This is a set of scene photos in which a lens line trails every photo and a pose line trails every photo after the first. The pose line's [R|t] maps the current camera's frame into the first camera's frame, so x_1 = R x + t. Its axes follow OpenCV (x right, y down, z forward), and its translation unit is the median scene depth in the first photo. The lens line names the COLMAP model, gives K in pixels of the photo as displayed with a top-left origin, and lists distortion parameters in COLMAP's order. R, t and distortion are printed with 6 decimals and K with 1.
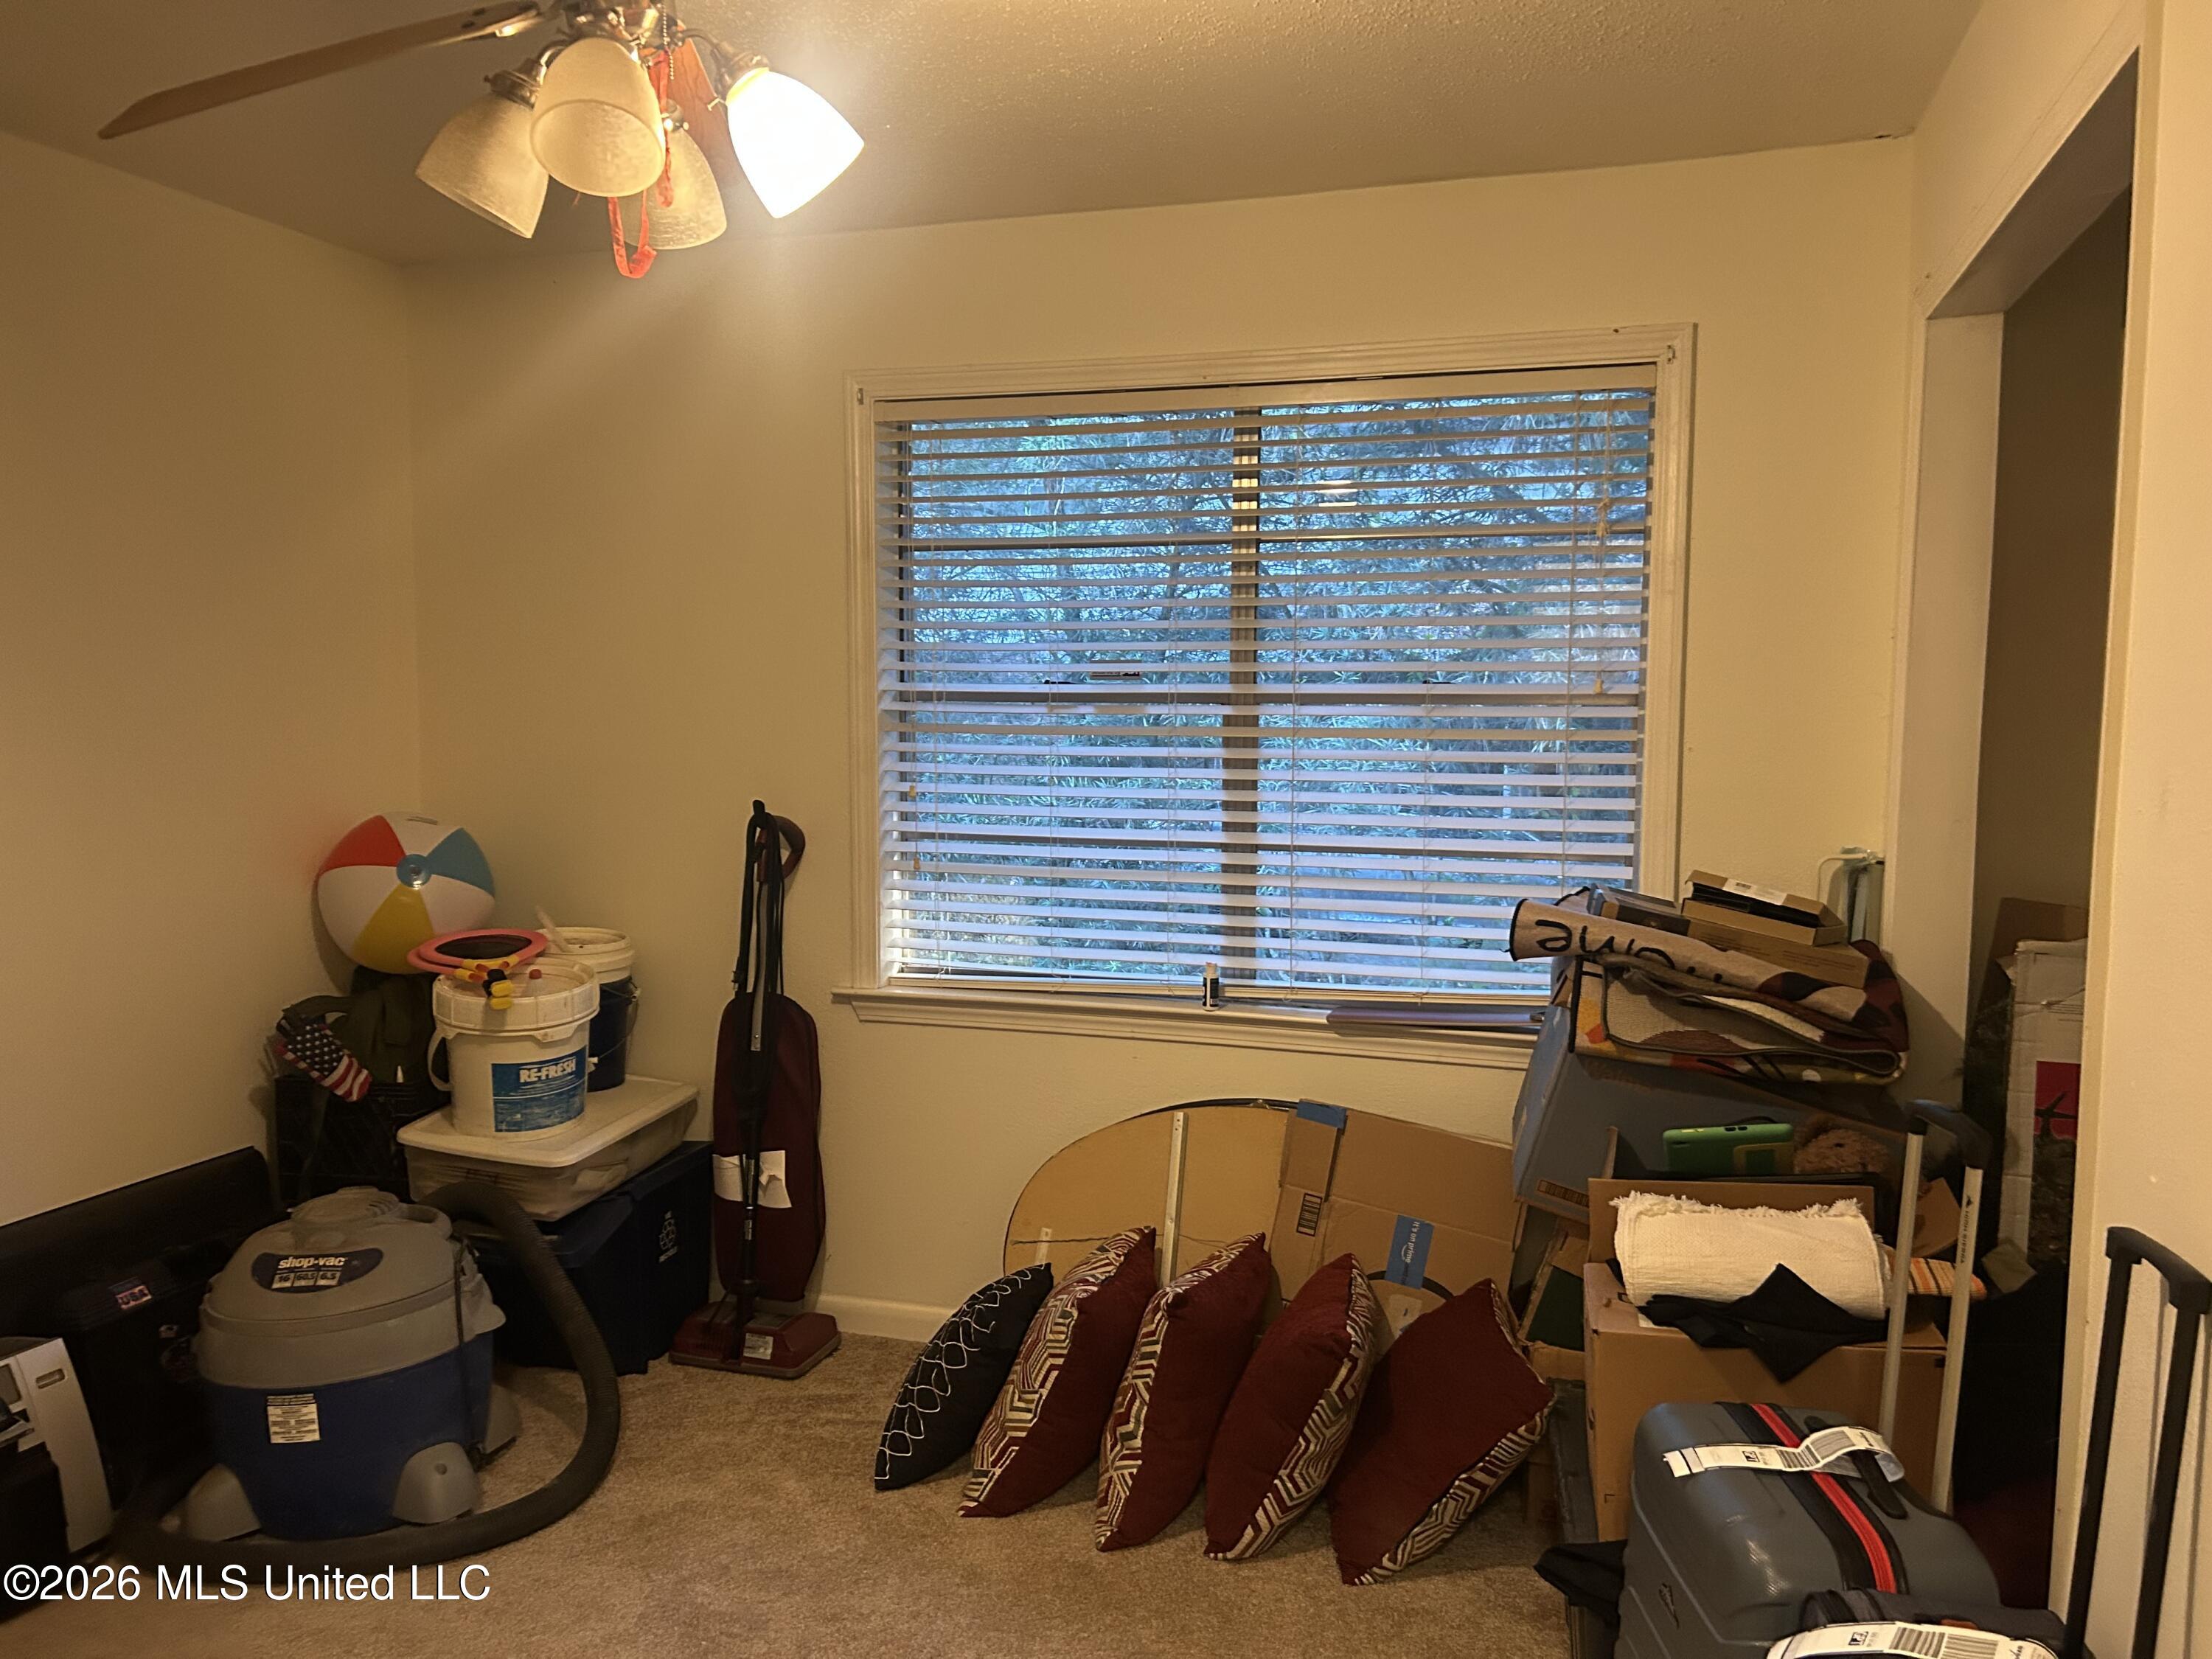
lens RADIAL K [[1696.5, 0, 1106.0], [0, 1696.5, 829.5], [0, 0, 1]] dist [0.083295, -0.055679]
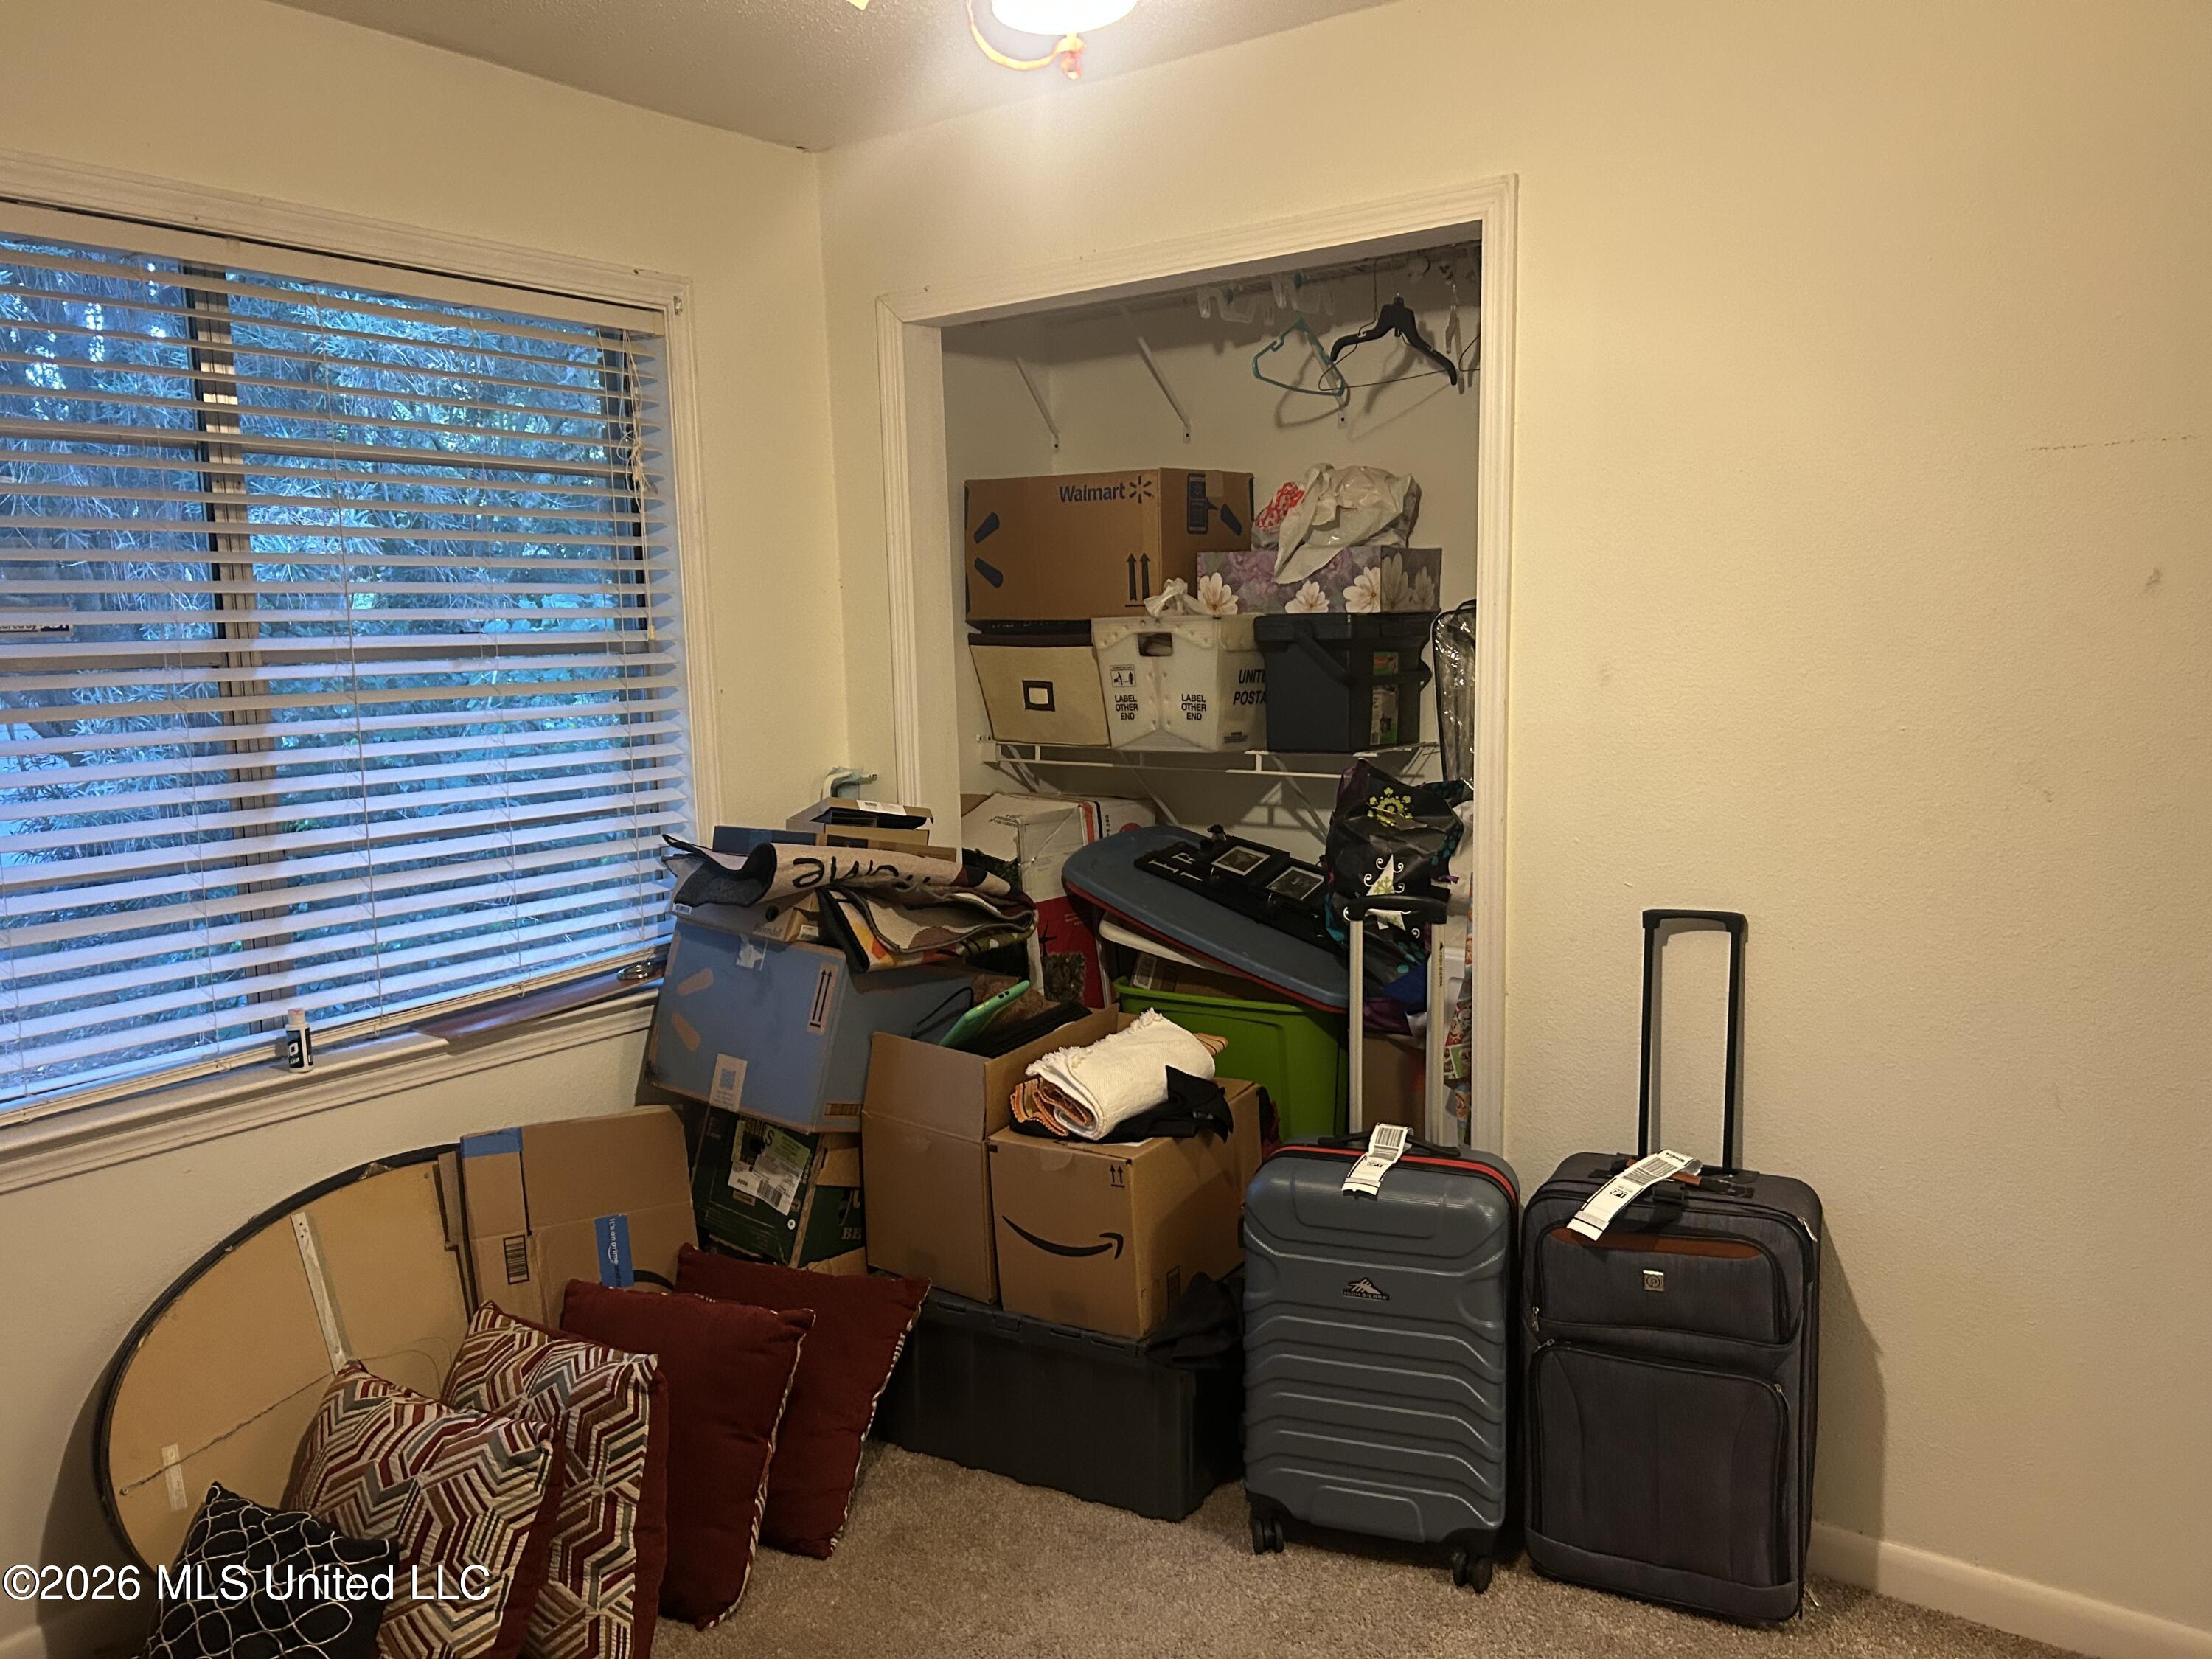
lens RADIAL K [[1696.5, 0, 1106.0], [0, 1696.5, 829.5], [0, 0, 1]] dist [0.083295, -0.055679]
pose [[0.318439, -0.130842, 0.938870, -0.644423], [0.106260, 0.989113, 0.101803, -0.048995], [-0.941969, 0.067346, 0.328876, 0.484410]]
